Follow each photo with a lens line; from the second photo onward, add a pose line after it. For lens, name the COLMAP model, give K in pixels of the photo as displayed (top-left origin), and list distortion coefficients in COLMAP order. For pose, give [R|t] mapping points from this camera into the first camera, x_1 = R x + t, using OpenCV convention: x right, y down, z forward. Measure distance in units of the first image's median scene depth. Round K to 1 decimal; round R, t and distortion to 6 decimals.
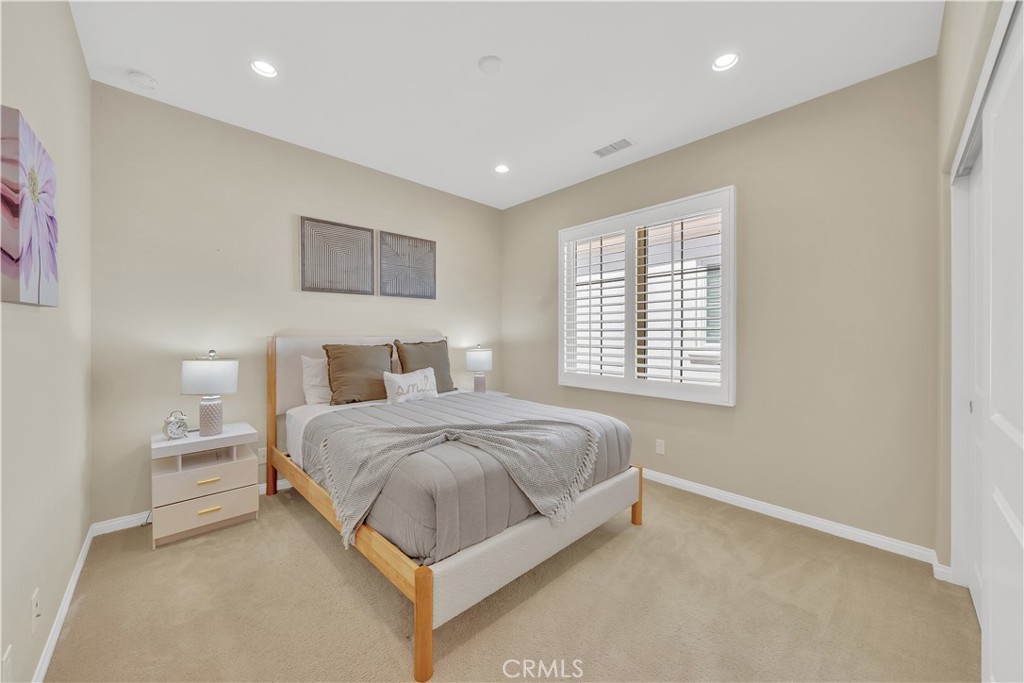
lens RADIAL K [[349.1, 0, 510.2], [0, 349.1, 336.0], [0, 0, 1]] dist [-0.003543, -0.000128]
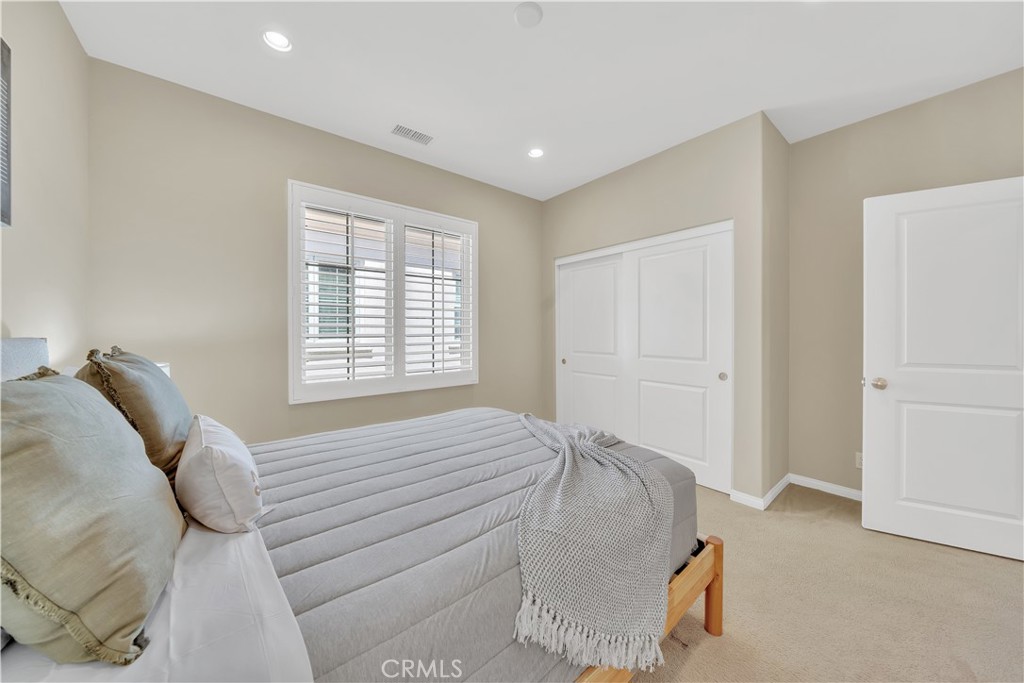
lens RADIAL K [[349.1, 0, 510.2], [0, 349.1, 336.0], [0, 0, 1]] dist [-0.003543, -0.000128]
pose [[0.120854, -0.012544, 0.992591, -0.654106], [0.002536, 0.999921, 0.012328, -0.002463], [-0.992667, 0.001027, 0.120876, 0.646080]]
